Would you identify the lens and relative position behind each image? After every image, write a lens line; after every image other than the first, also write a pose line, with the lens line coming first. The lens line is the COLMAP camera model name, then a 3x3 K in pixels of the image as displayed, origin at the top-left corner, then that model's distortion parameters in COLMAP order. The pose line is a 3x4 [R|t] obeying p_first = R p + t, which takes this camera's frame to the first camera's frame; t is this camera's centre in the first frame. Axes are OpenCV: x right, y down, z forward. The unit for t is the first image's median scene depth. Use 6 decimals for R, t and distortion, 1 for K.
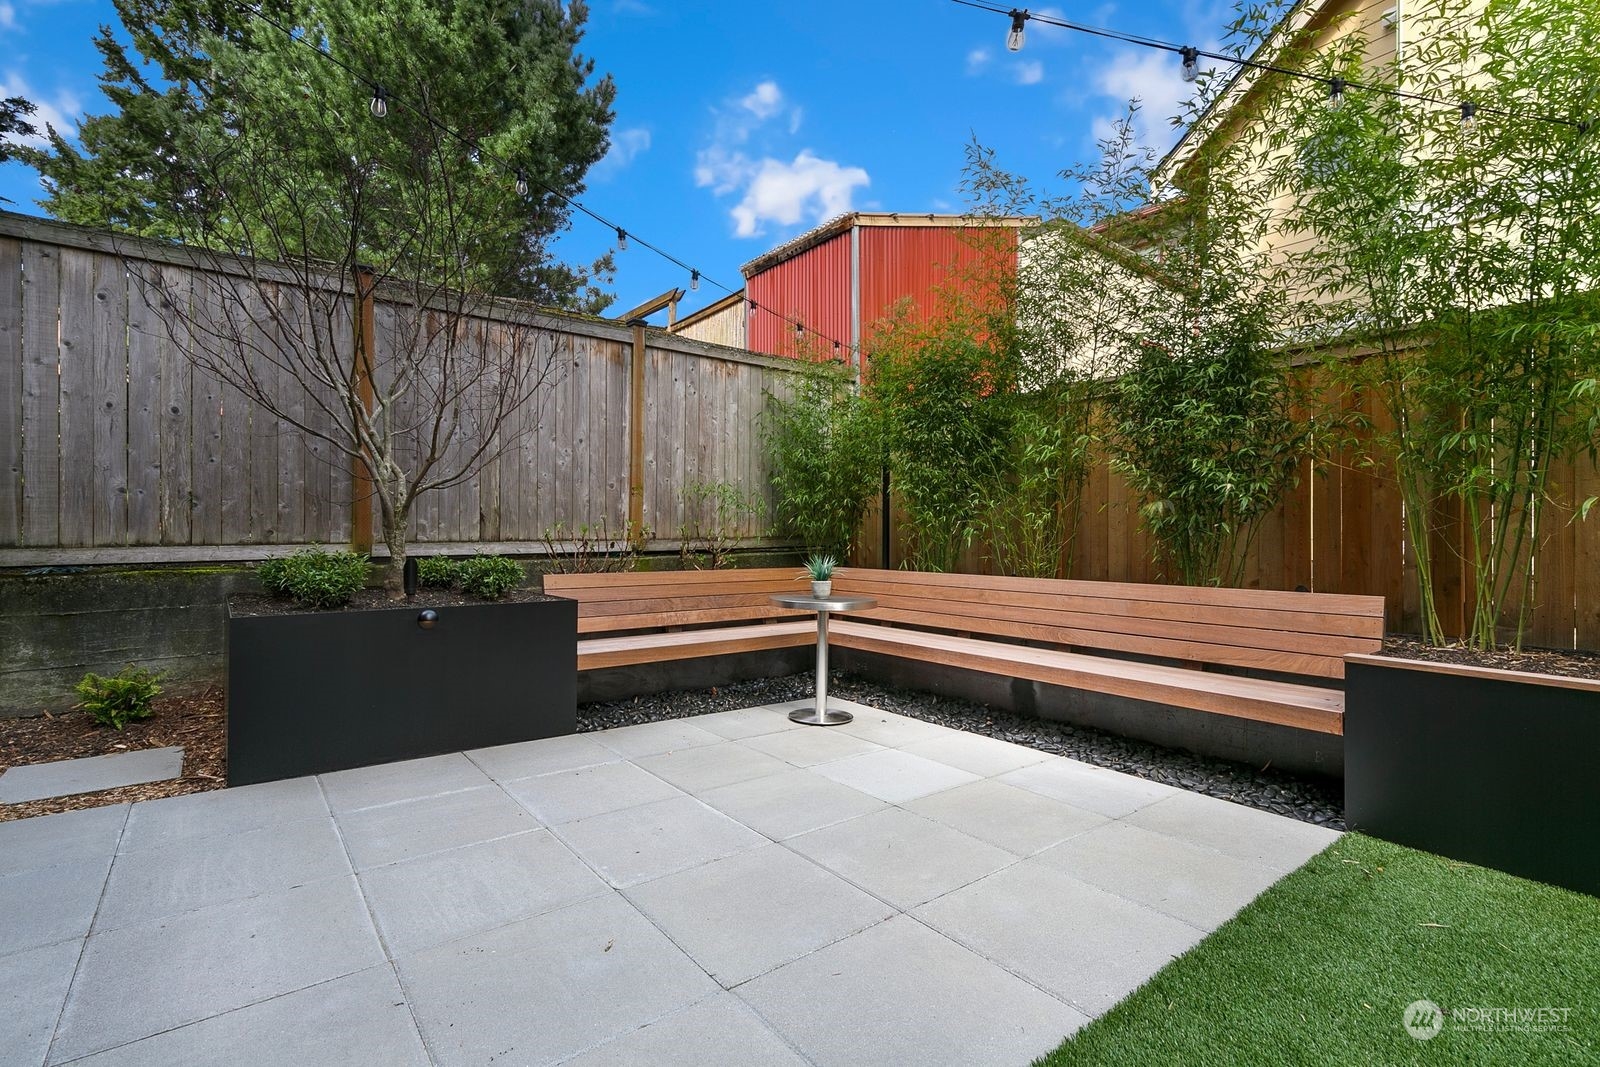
lens RADIAL K [[725.8, 0, 790.2], [0, 725.8, 531.8], [0, 0, 1]] dist [-0.002074, 0.000583]
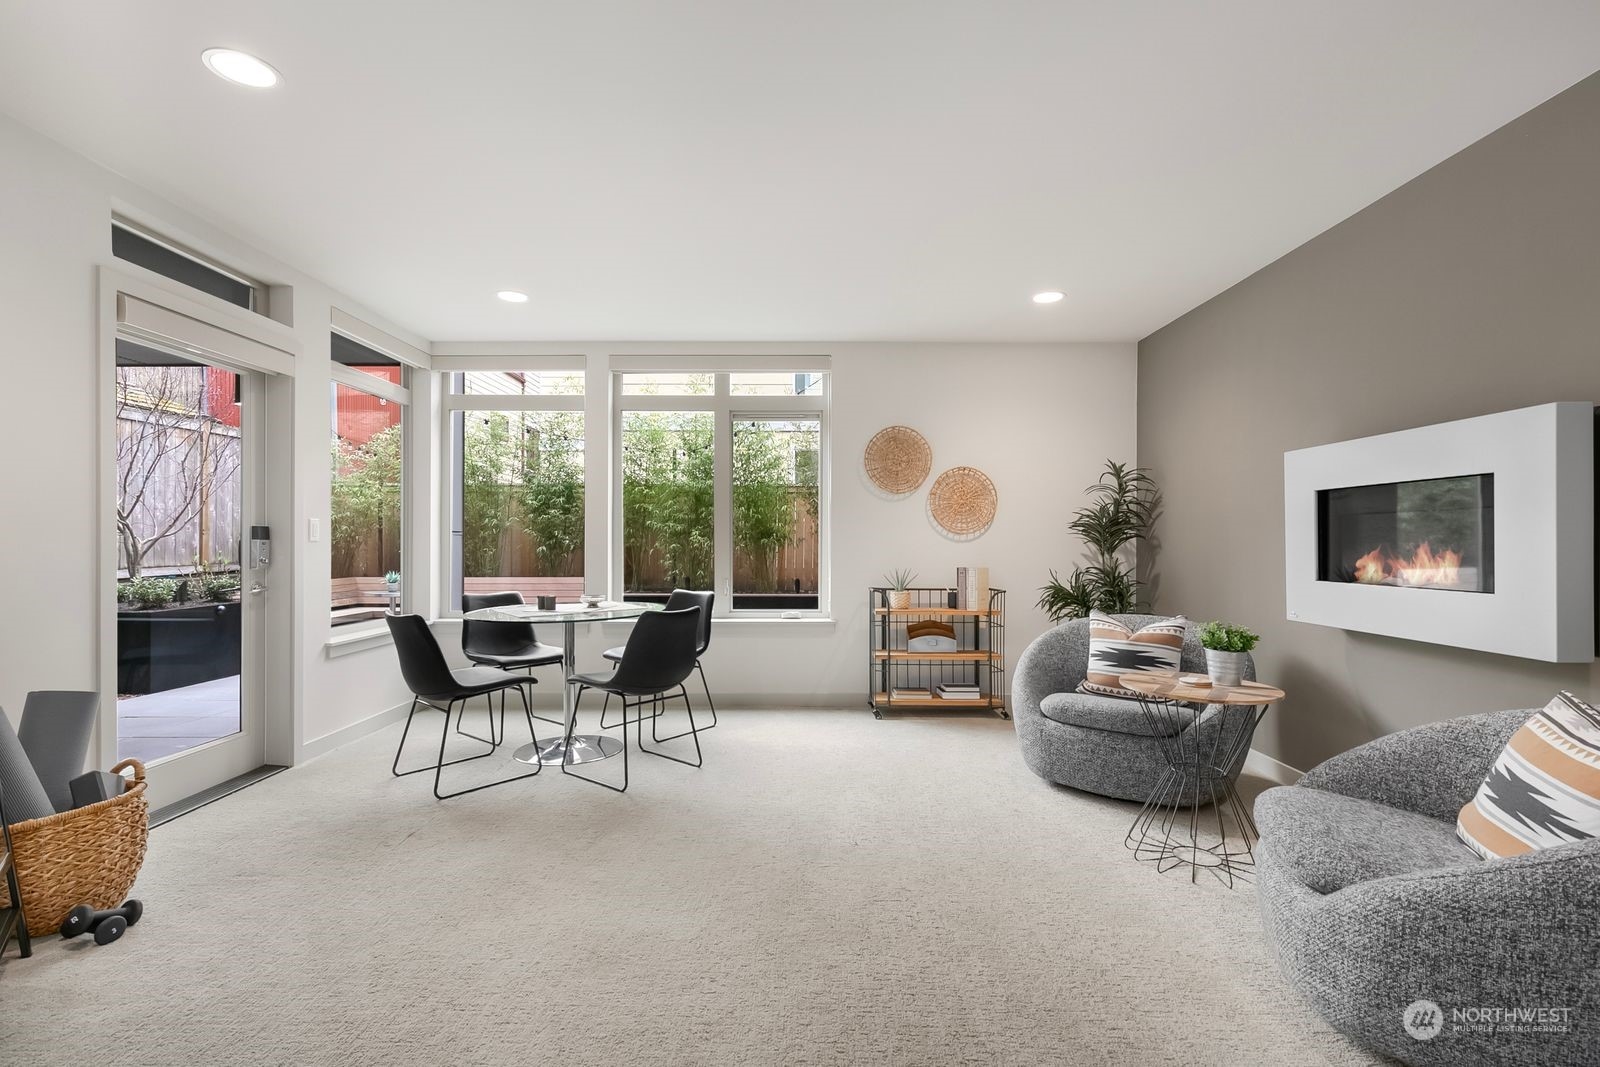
lens RADIAL K [[725.8, 0, 791.5], [0, 725.8, 530.2], [0, 0, 1]] dist [-0.002074, 0.000583]
pose [[0.623310, 0.007002, 0.781944, -0.883828], [-0.001707, 0.999970, -0.007594, -0.071675], [-0.781973, 0.003399, 0.623303, -1.206786]]
